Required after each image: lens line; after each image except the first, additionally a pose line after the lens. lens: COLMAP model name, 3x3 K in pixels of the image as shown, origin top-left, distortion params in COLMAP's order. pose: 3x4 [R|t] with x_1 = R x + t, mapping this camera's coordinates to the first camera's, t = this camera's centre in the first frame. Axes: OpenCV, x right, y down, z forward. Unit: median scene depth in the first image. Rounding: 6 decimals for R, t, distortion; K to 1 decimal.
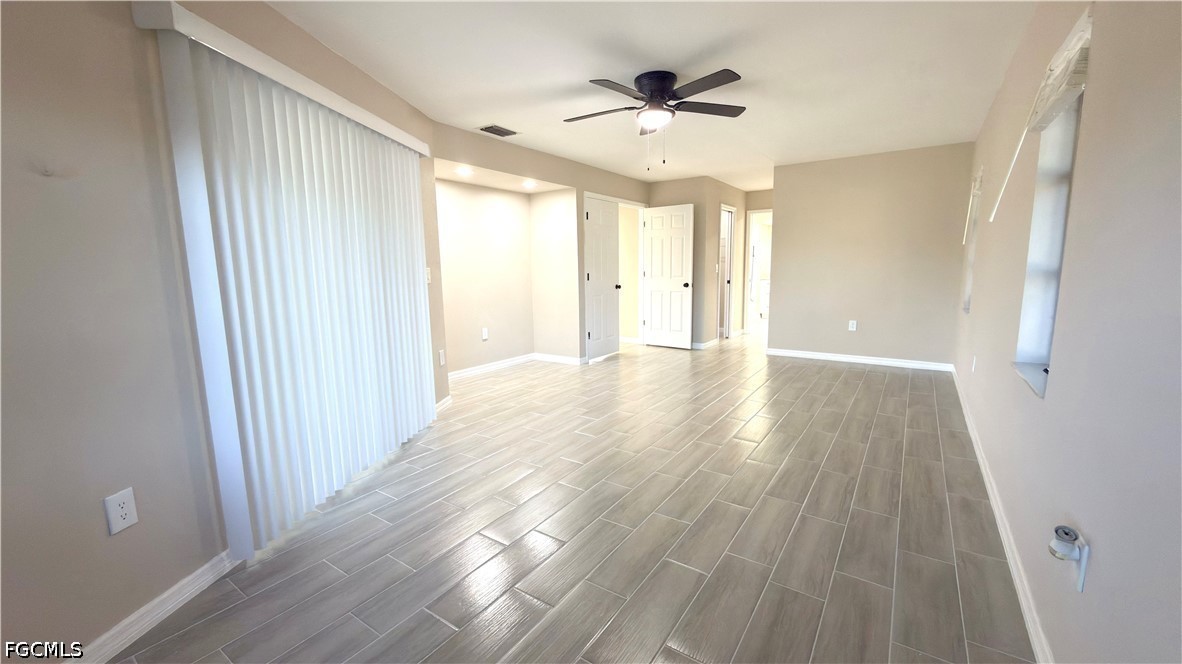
lens RADIAL K [[471.9, 0, 592.2], [0, 471.9, 332.3], [0, 0, 1]] dist [-0.000090, -0.000238]
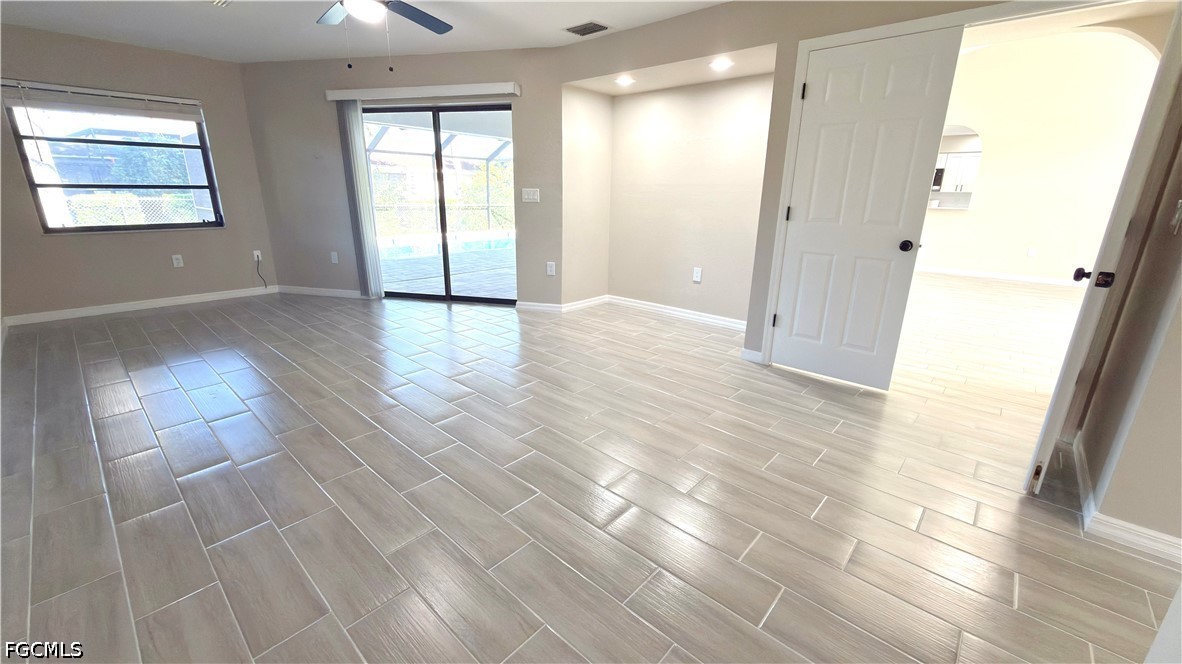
lens RADIAL K [[471.9, 0, 592.2], [0, 471.9, 332.3], [0, 0, 1]] dist [-0.000090, -0.000238]
pose [[-0.136861, 0.295919, -0.945358, 0.726781], [-0.150028, 0.937137, 0.315066, -0.161739], [0.979163, 0.184950, -0.083862, 1.086210]]
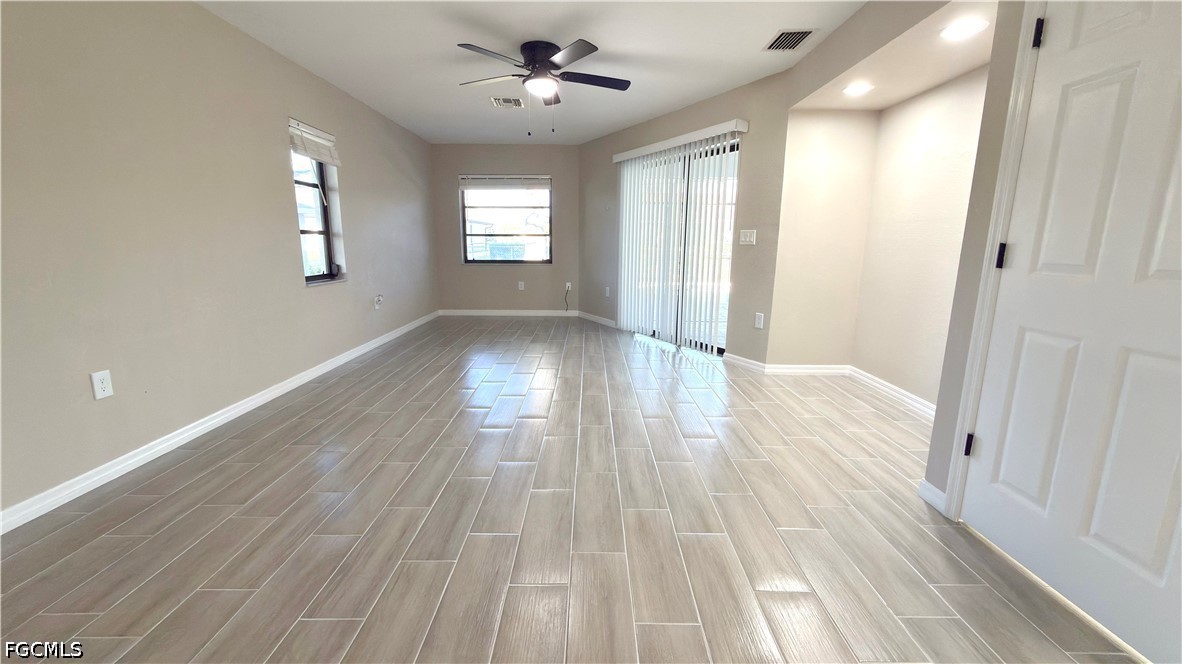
lens RADIAL K [[471.9, 0, 592.2], [0, 471.9, 332.3], [0, 0, 1]] dist [-0.000090, -0.000238]
pose [[-0.825444, 0.116718, -0.552285, 0.471511], [-0.073835, 0.947660, 0.310628, -0.184826], [0.559634, 0.297184, -0.773622, 1.403373]]
